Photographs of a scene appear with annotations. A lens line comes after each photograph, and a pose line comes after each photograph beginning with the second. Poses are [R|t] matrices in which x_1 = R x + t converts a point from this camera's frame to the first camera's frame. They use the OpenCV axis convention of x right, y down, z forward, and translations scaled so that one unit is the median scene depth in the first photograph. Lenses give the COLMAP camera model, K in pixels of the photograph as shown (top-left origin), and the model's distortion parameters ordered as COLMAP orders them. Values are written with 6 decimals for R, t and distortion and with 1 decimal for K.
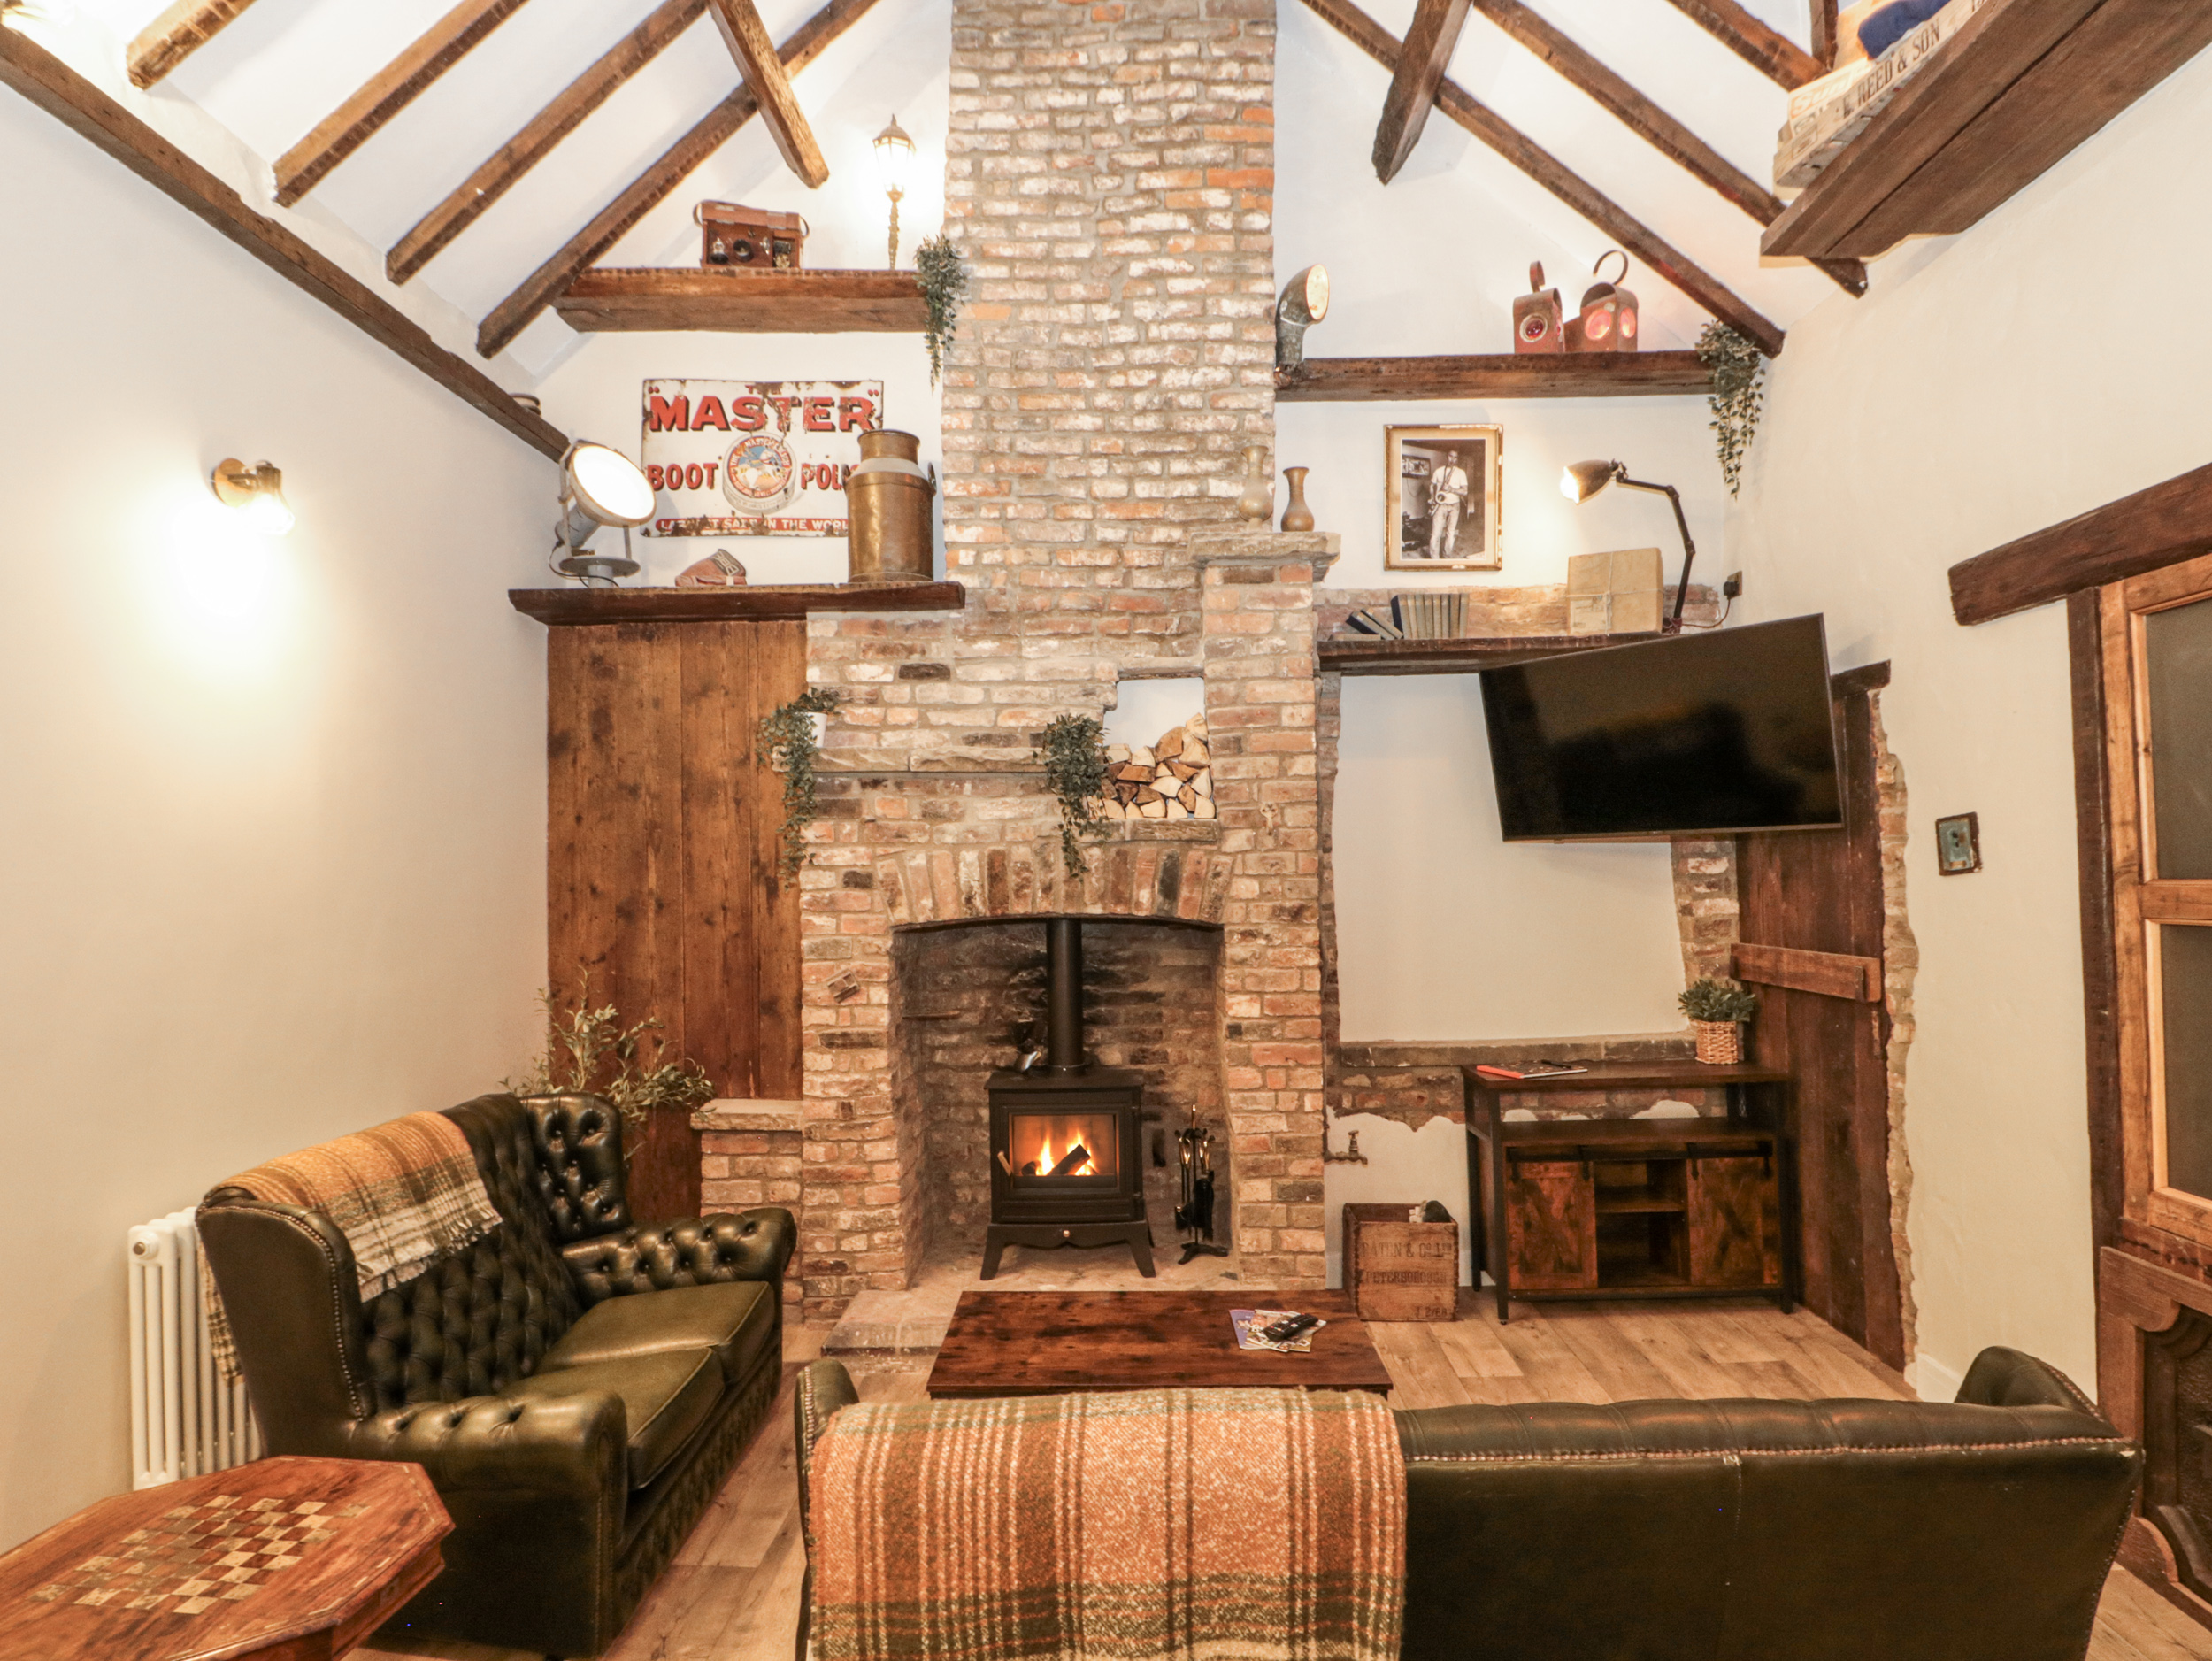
lens RADIAL K [[1161.0, 0, 1098.5], [0, 1161.0, 844.6], [0, 0, 1]] dist [0.001822, -0.013685]
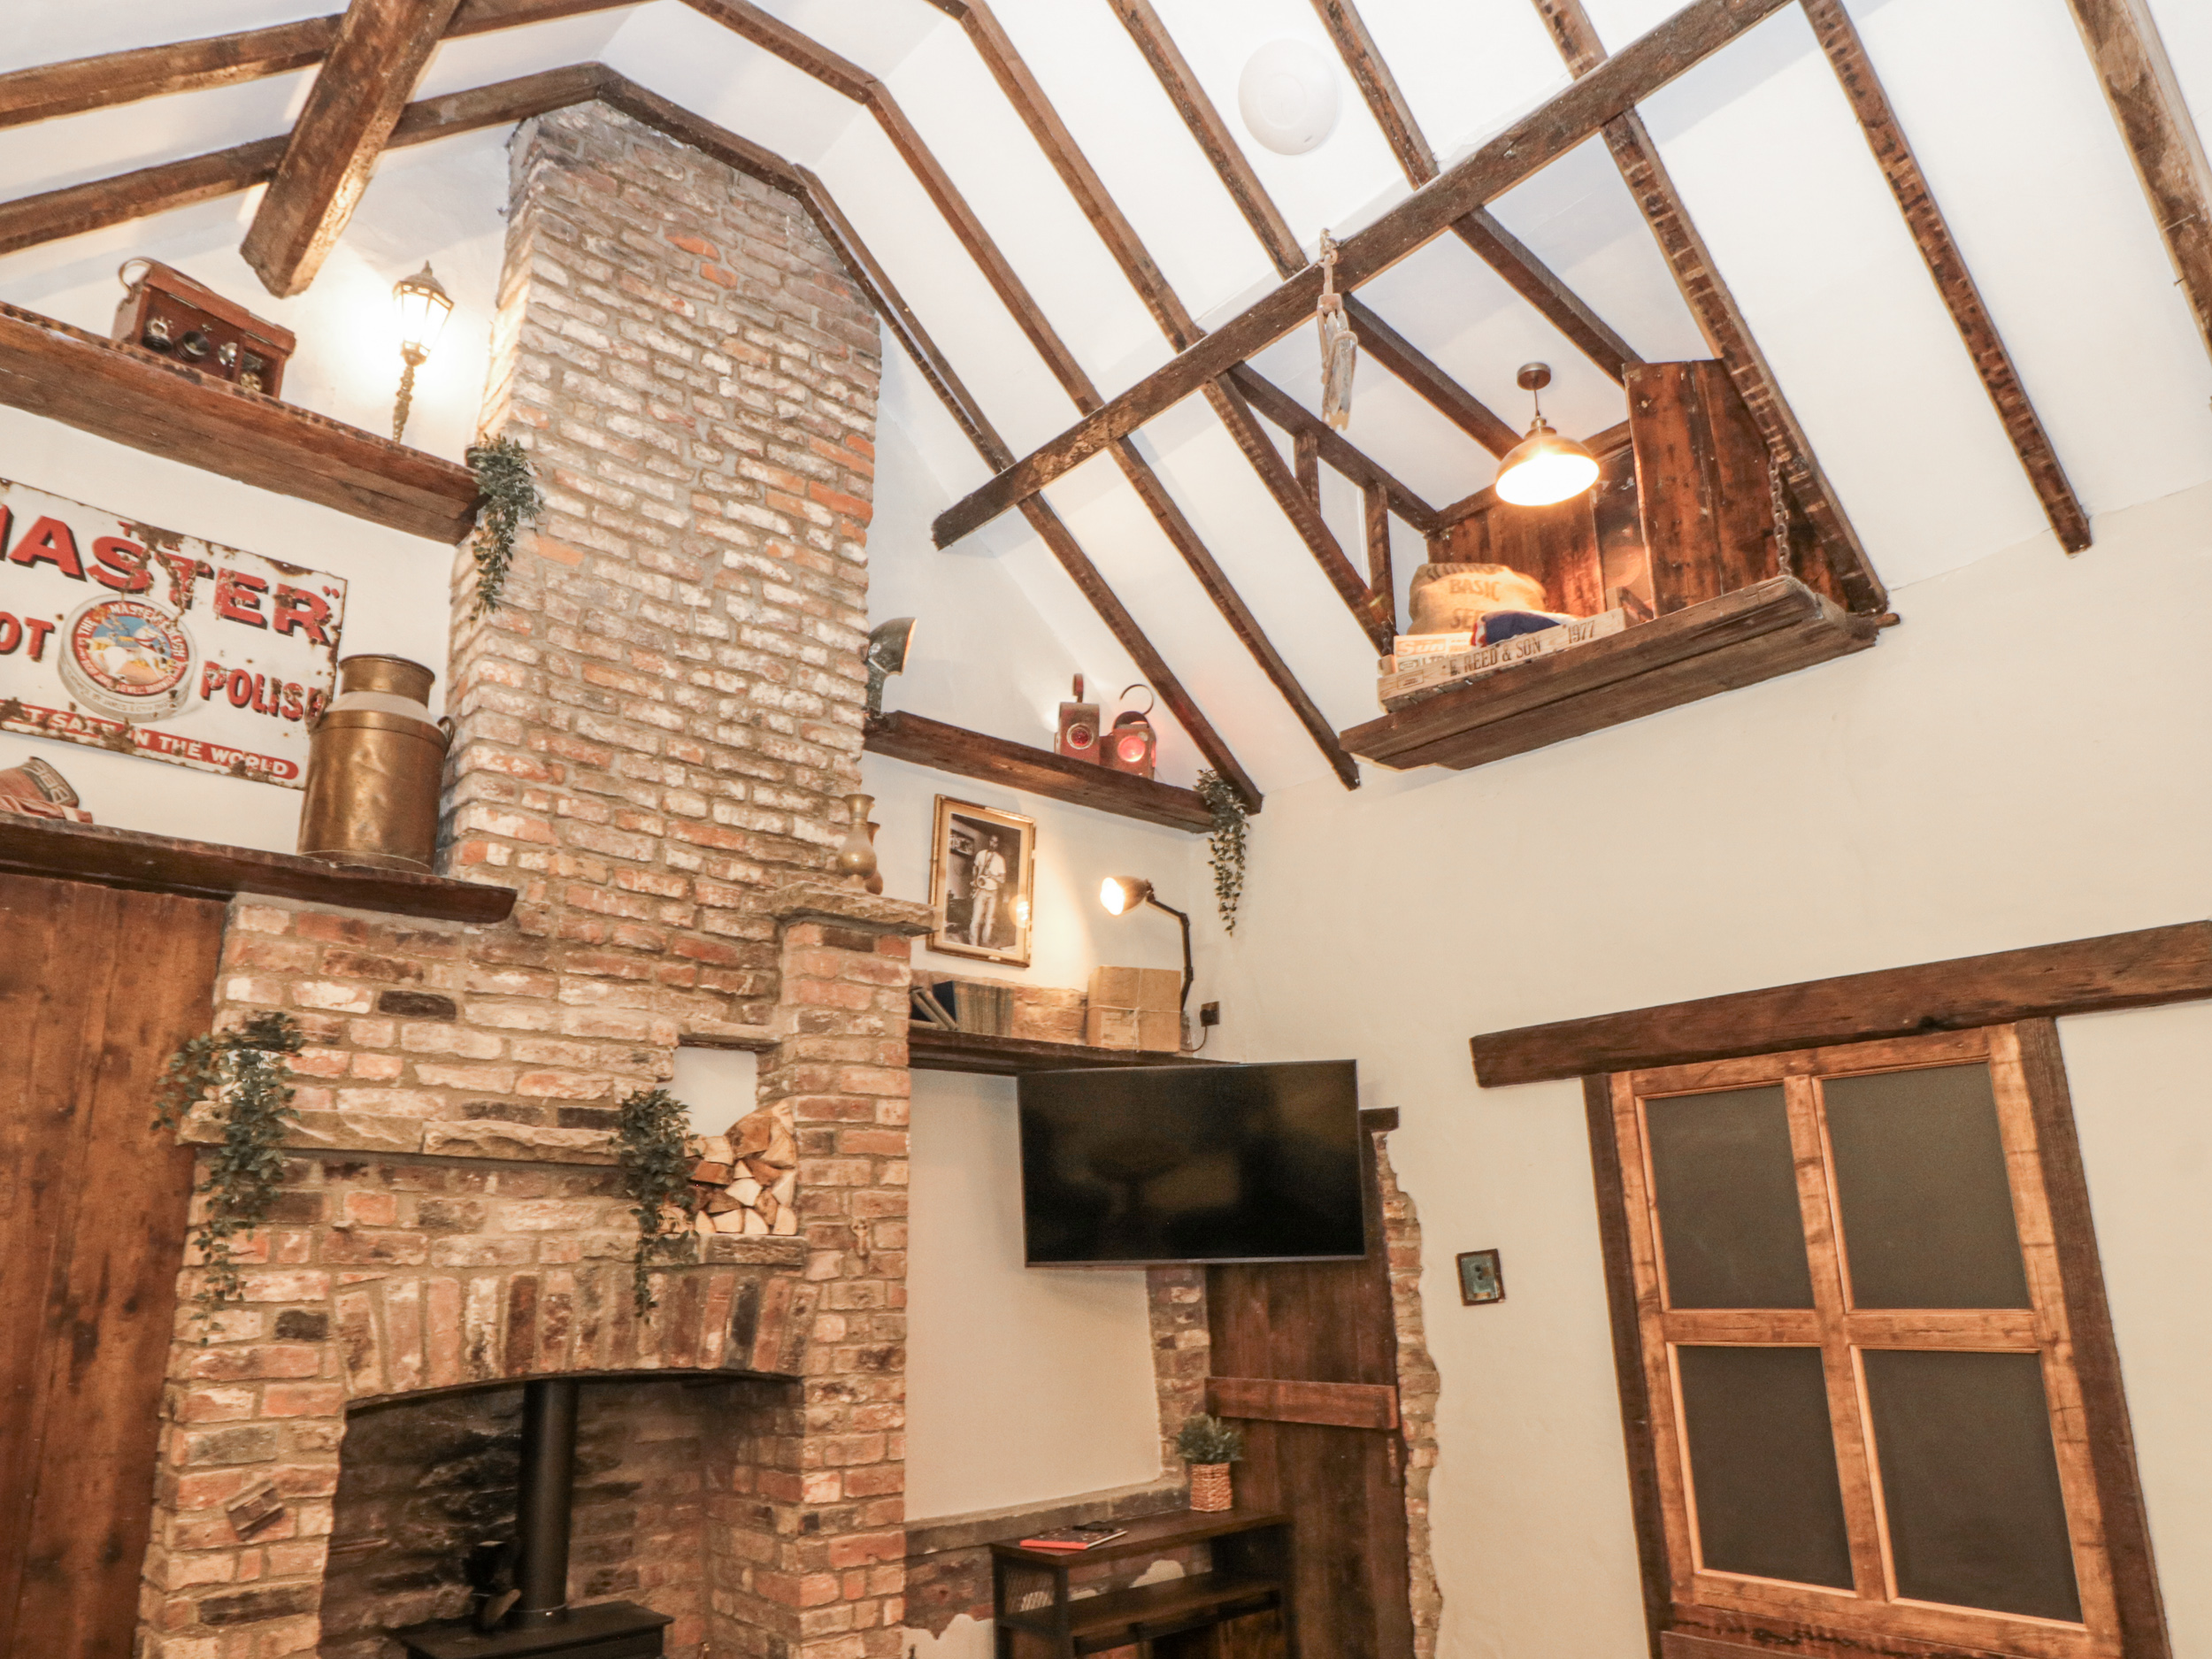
lens RADIAL K [[1513.3, 0, 1072.5], [0, 1513.3, 870.2], [0, 0, 1]] dist [0.009211, -0.013205]
pose [[0.742657, 0.176899, 0.645885, -0.459382], [-0.011634, 0.967742, -0.251675, -0.006143], [-0.669571, 0.179394, 0.720758, 0.088270]]
